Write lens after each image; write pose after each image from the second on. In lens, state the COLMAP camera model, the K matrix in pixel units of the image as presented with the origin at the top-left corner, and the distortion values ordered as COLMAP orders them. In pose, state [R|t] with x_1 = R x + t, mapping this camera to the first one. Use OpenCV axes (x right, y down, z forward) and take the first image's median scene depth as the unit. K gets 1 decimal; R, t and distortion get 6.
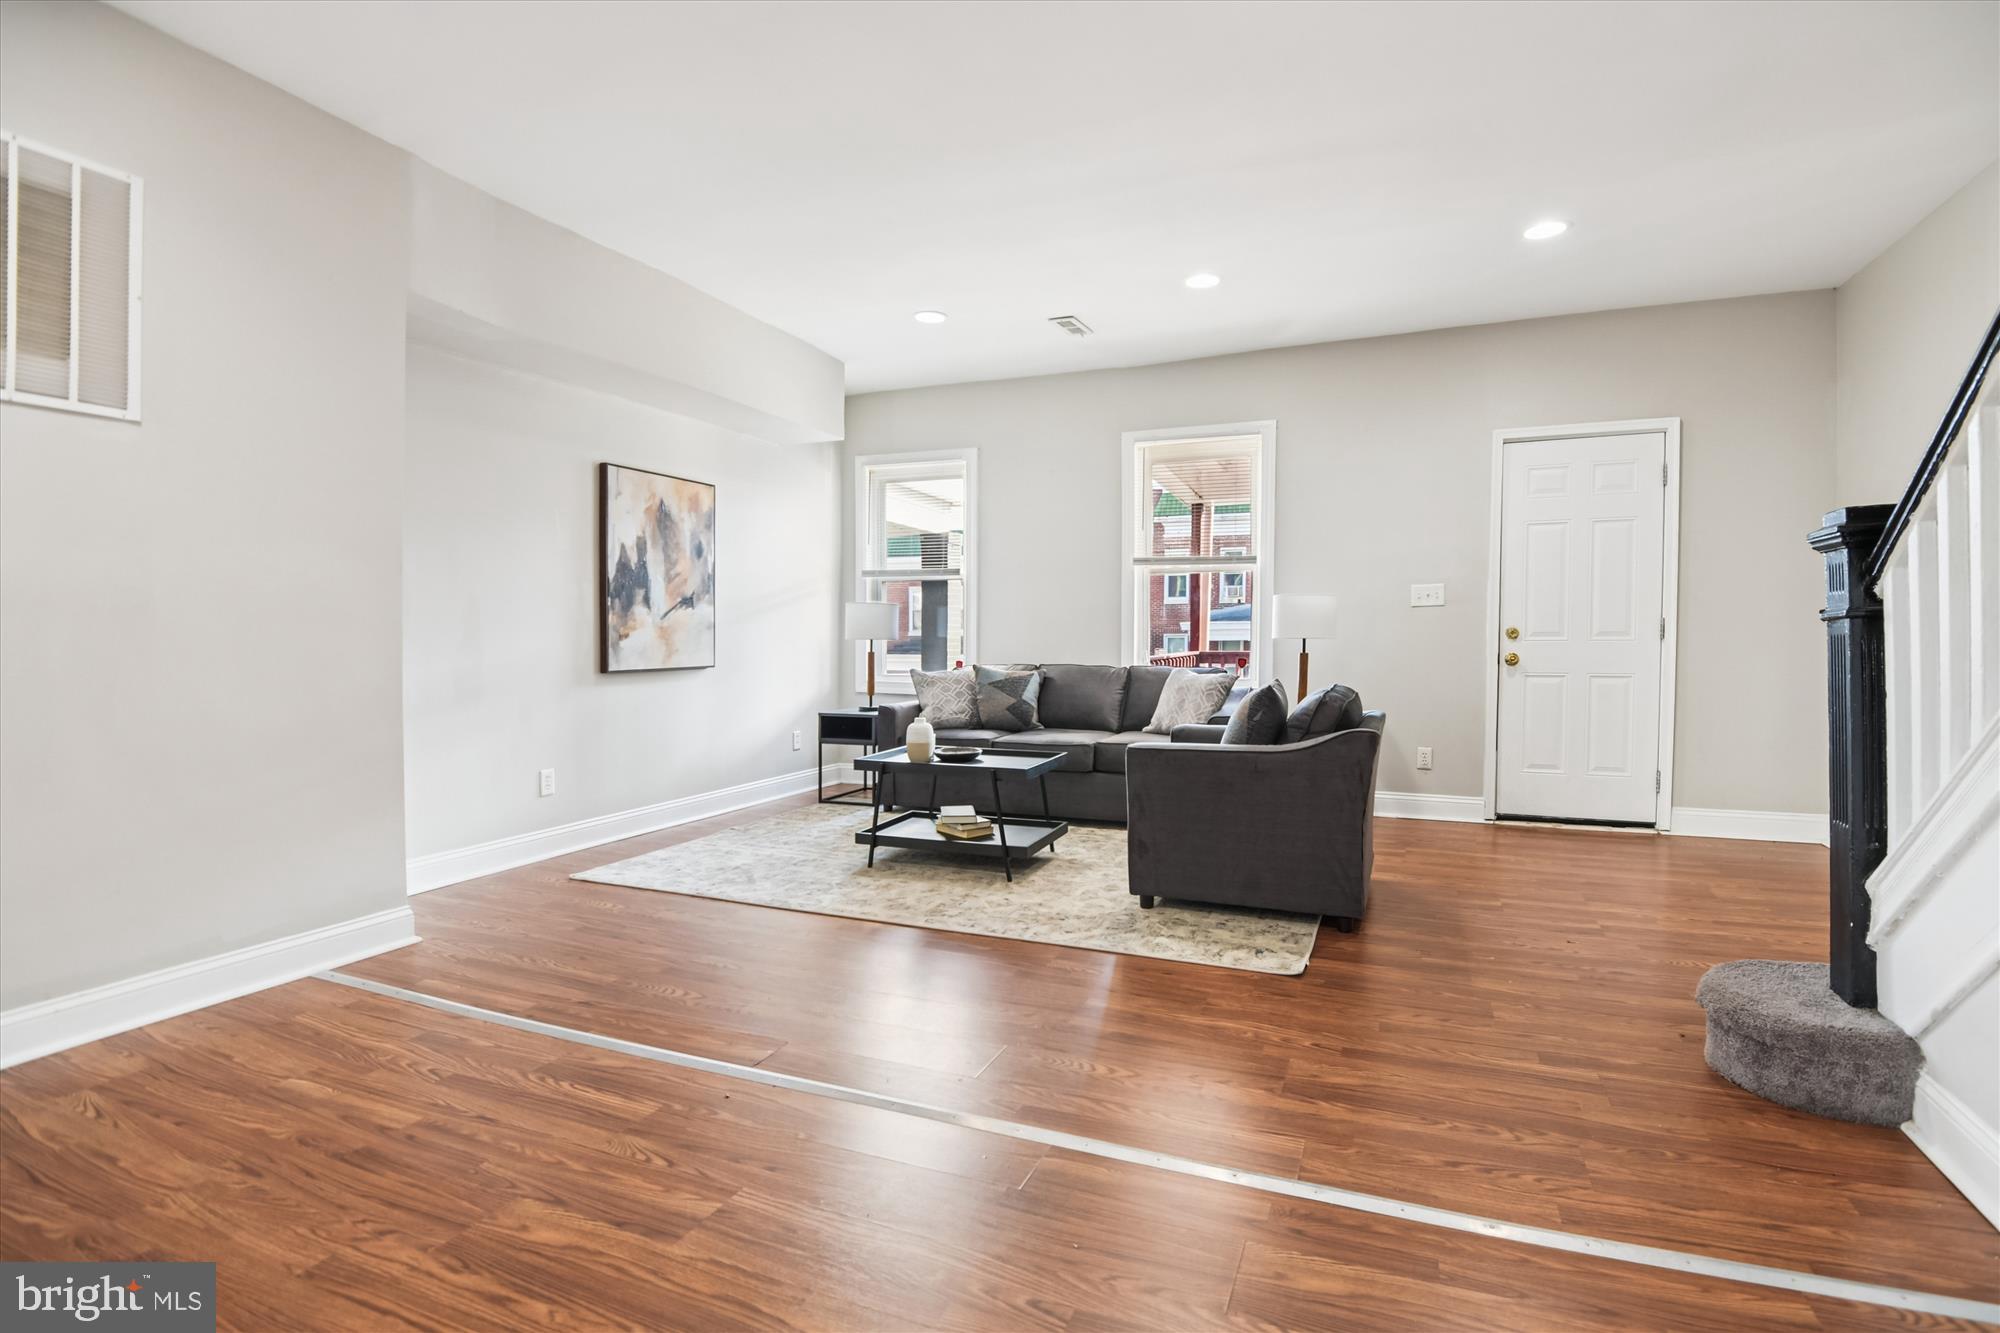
lens RADIAL K [[946.5, 0, 1050.3], [0, 946.5, 640.5], [0, 0, 1]] dist [0.000173, -0.023363]
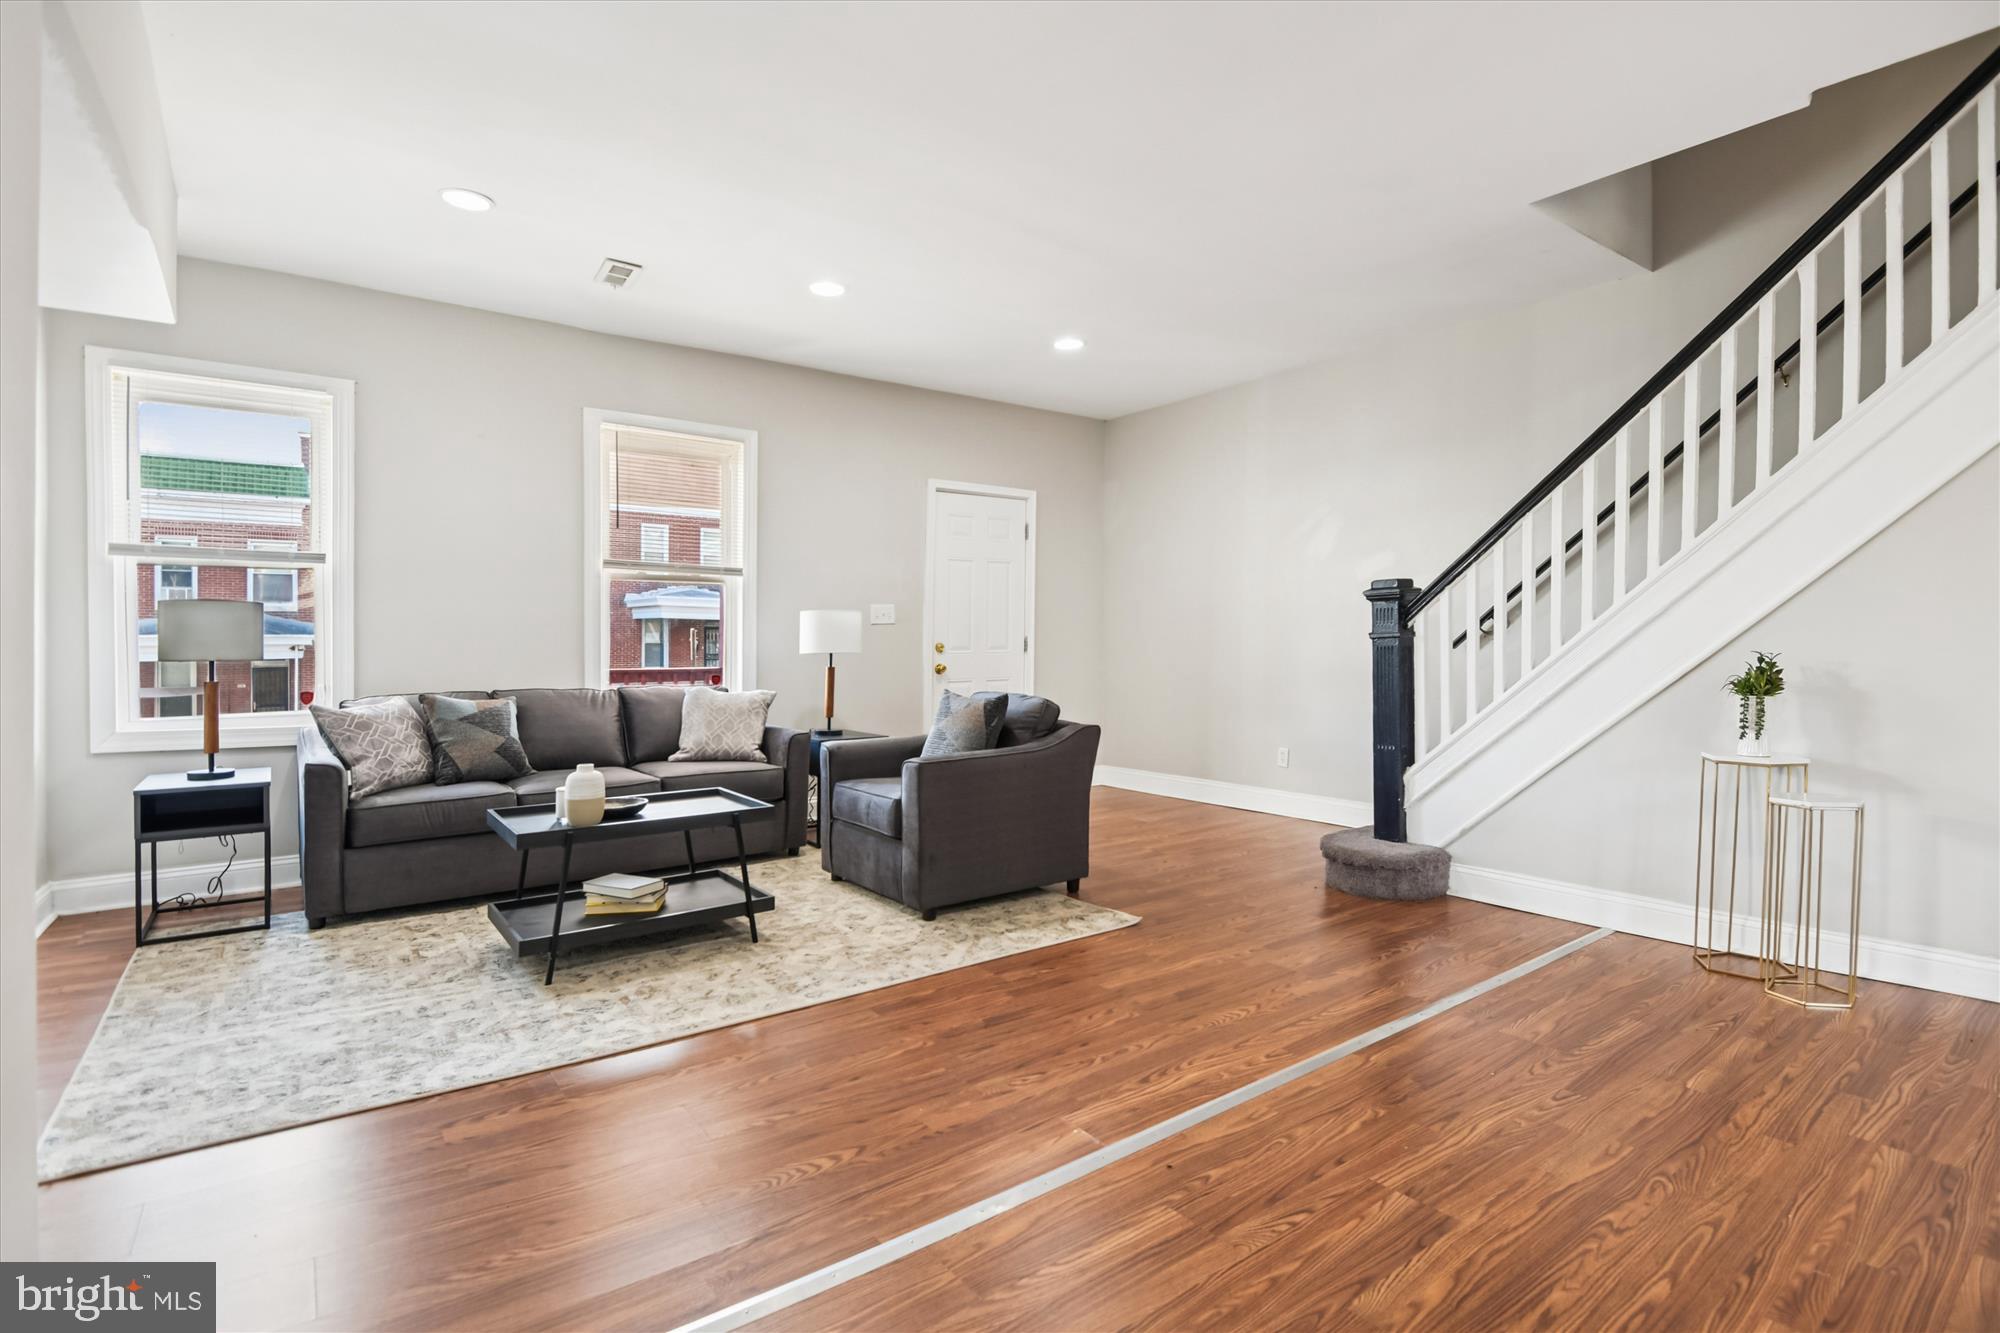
lens RADIAL K [[952.4, 0, 1000.0], [0, 952.4, 666.5], [0, 0, 1]] dist [0.000759, -0.026194]
pose [[0.514809, -0.020309, 0.857064, -0.702515], [0.010495, 0.999794, 0.017387, -0.005200], [-0.857241, 0.000043, 0.514916, 0.398704]]
